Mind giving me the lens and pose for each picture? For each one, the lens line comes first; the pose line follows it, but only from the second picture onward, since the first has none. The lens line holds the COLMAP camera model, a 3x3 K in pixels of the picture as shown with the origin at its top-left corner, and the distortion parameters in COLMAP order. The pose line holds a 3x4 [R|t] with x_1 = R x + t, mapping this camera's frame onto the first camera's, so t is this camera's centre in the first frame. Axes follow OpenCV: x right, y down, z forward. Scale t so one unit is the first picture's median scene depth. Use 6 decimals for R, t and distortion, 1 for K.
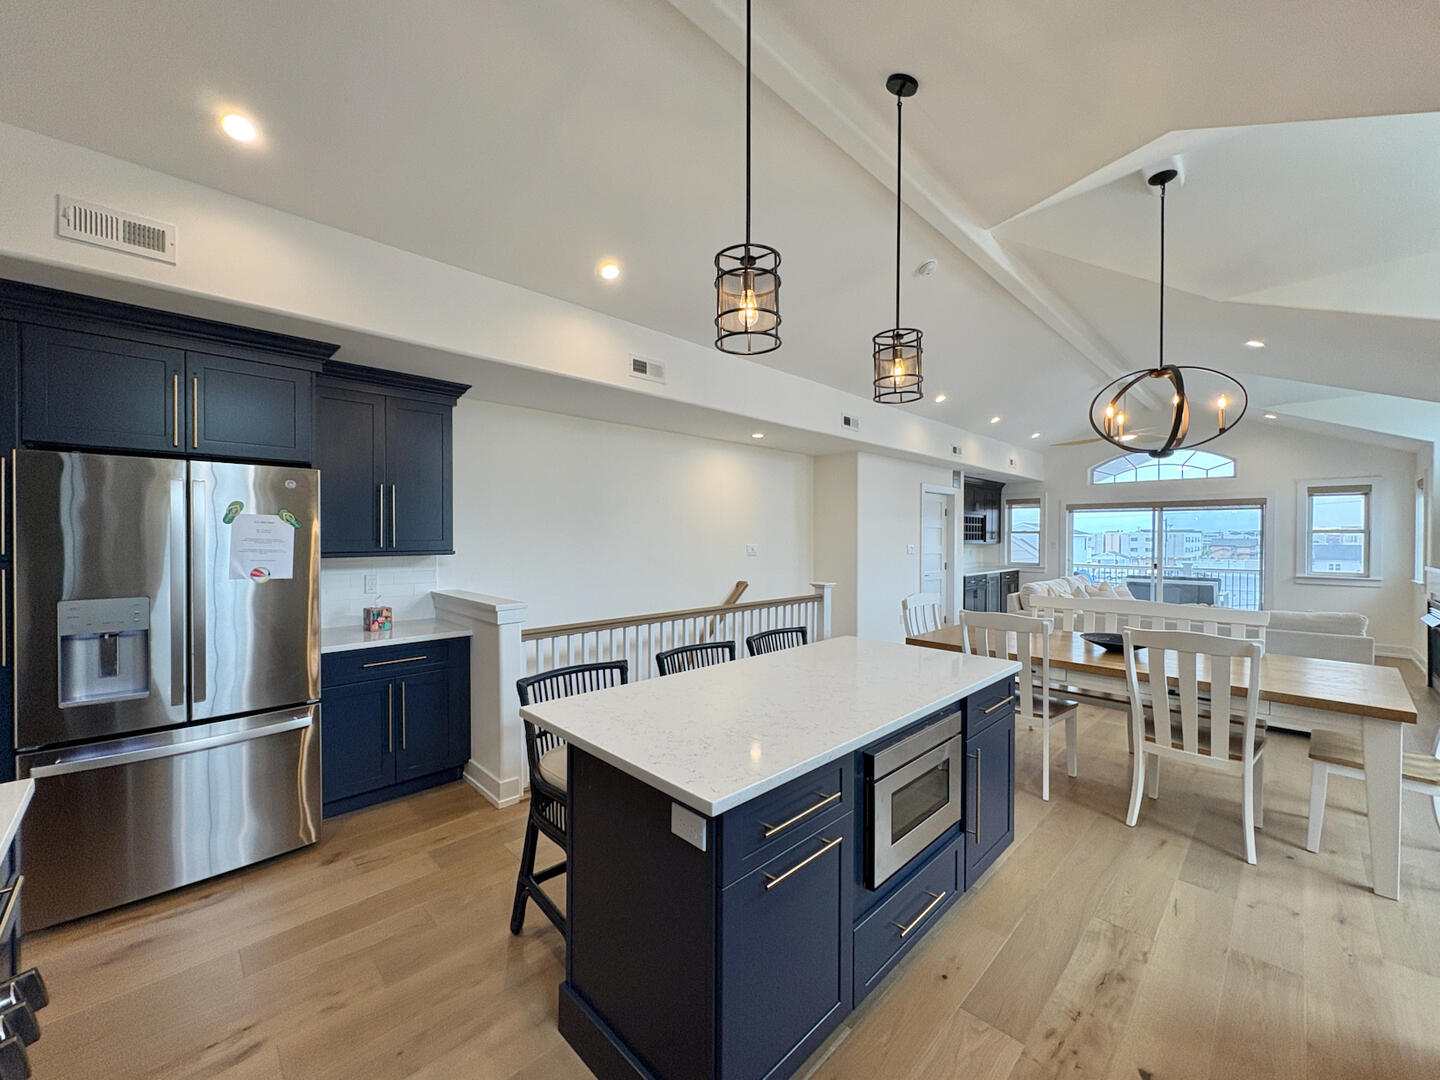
lens RADIAL K [[574.3, 0, 719.2], [0, 574.3, 540.0], [0, 0, 1]] dist [0.001151, -0.000176]
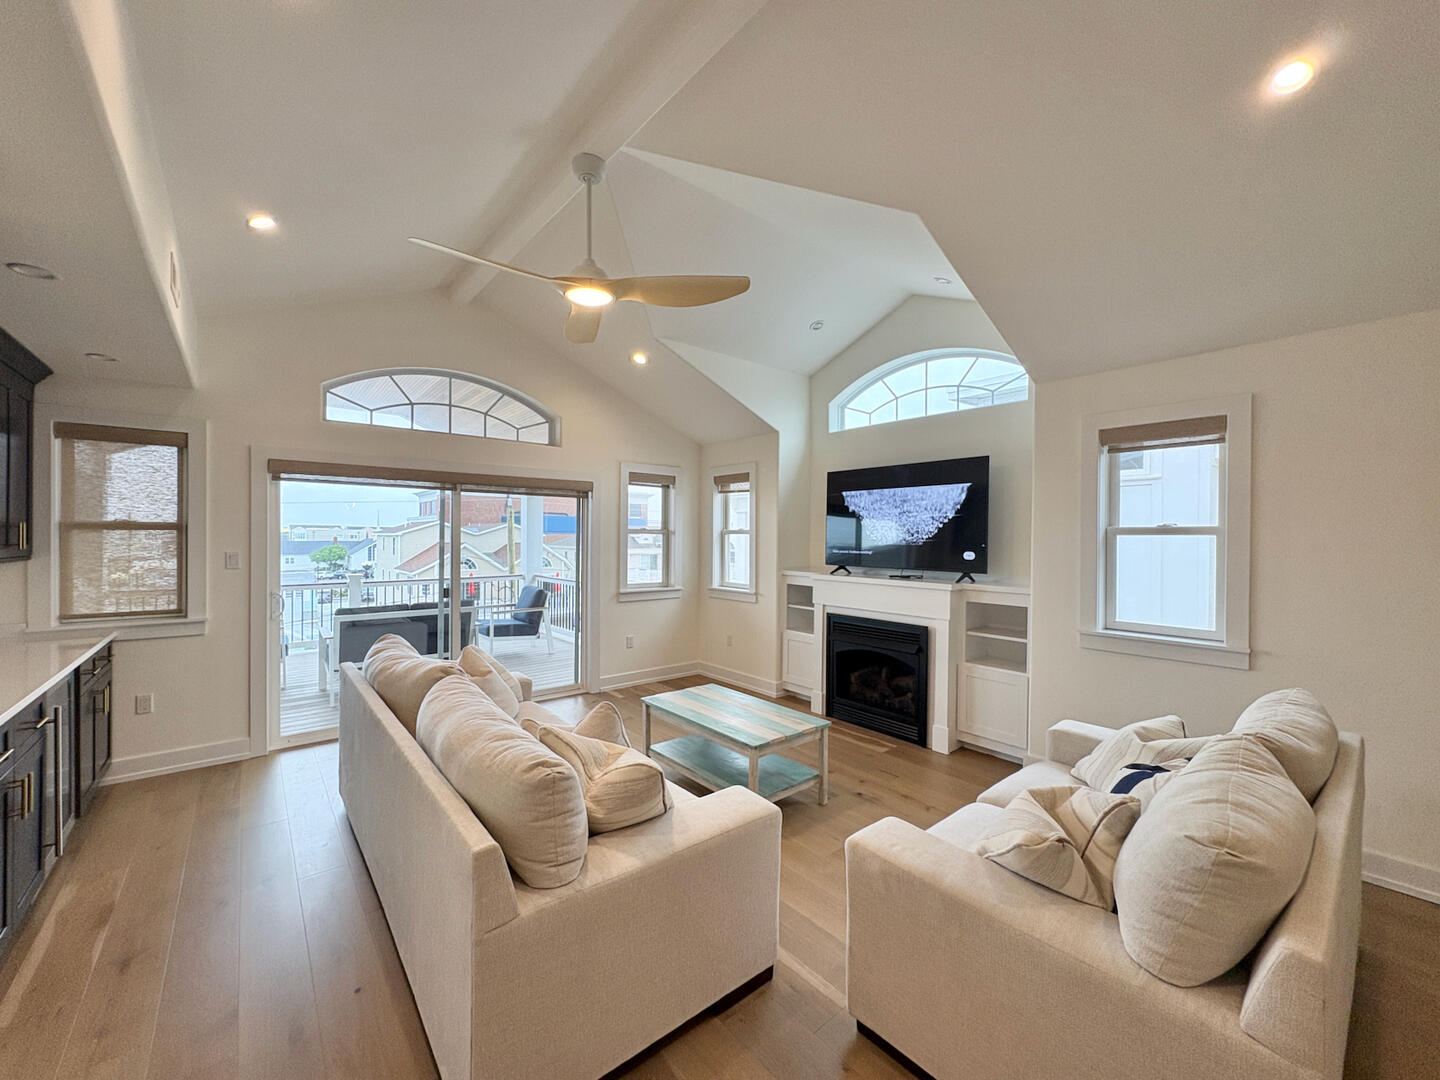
lens RADIAL K [[574.3, 0, 719.6], [0, 574.3, 541.3], [0, 0, 1]] dist [0.001151, -0.000176]
pose [[0.079413, -0.007882, 0.996811, 0.278422], [0.000553, 0.999969, 0.007863, -0.007848], [-0.996842, -0.000073, 0.079415, 0.806310]]
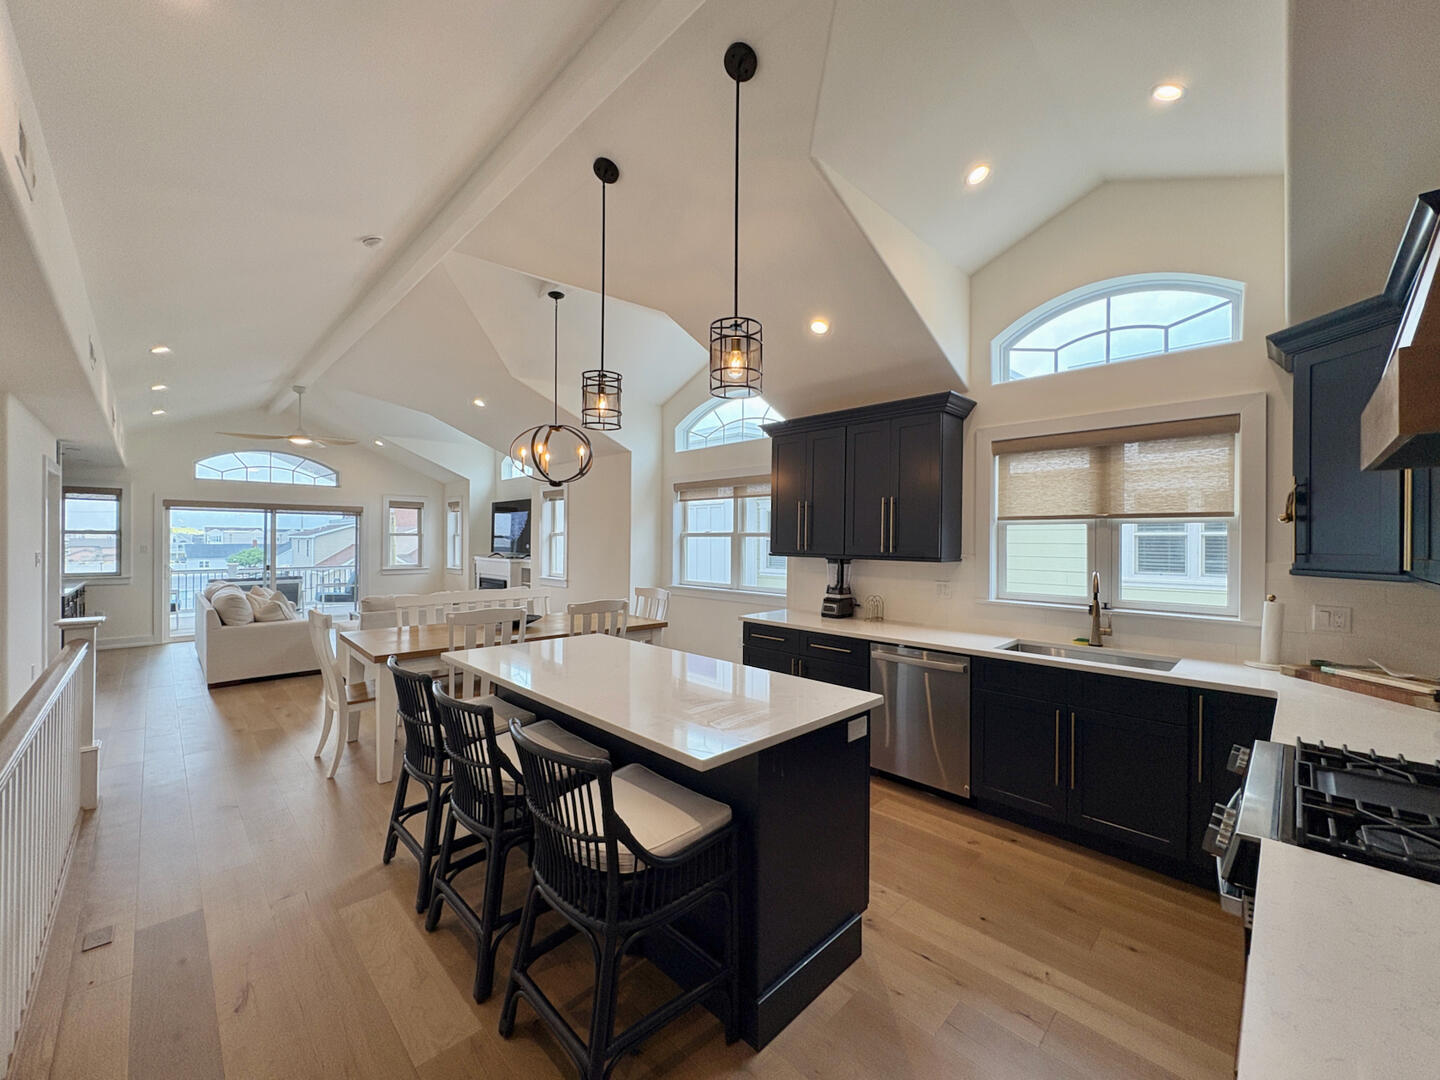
lens RADIAL K [[574.3, 0, 719.0], [0, 574.3, 541.2], [0, 0, 1]] dist [0.001151, -0.000176]
pose [[-0.005312, -0.004545, 0.999976, -0.289115], [0.002524, 0.999986, 0.004558, -0.003997], [-0.999983, 0.002548, -0.005300, 0.247334]]
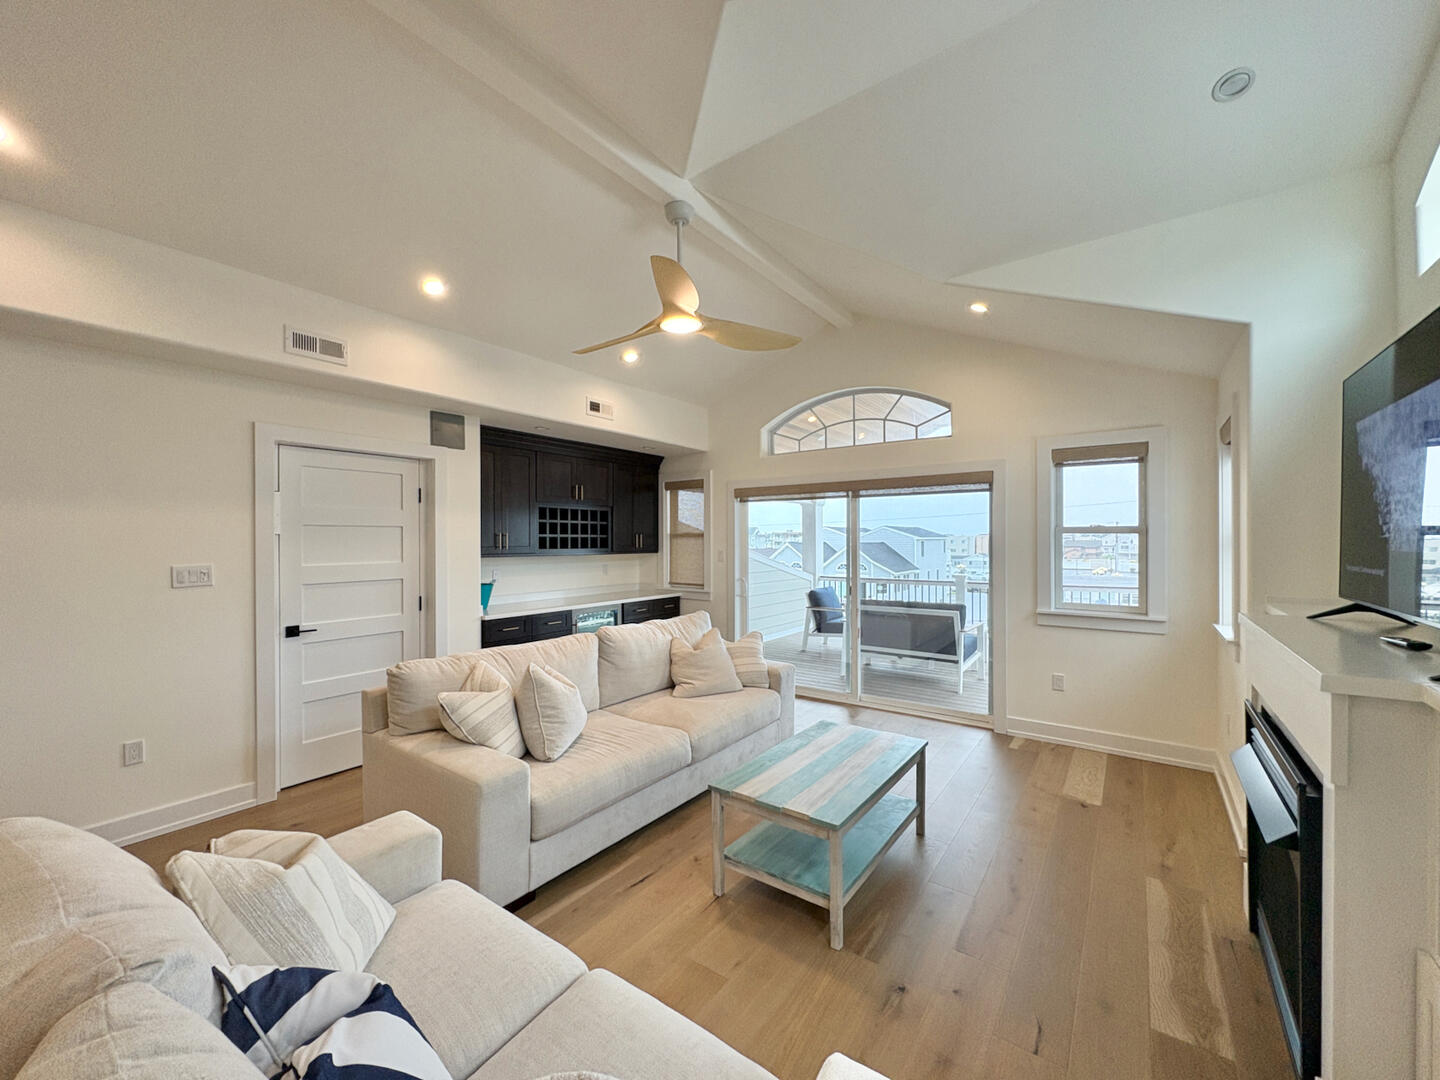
lens RADIAL K [[574.3, 0, 719.1], [0, 574.3, 538.9], [0, 0, 1]] dist [0.001151, -0.000176]
pose [[0.987372, -0.005109, 0.158334, 0.608586], [0.006506, 0.999944, -0.008307, -0.004290], [-0.158283, 0.009232, 0.987351, 0.498160]]
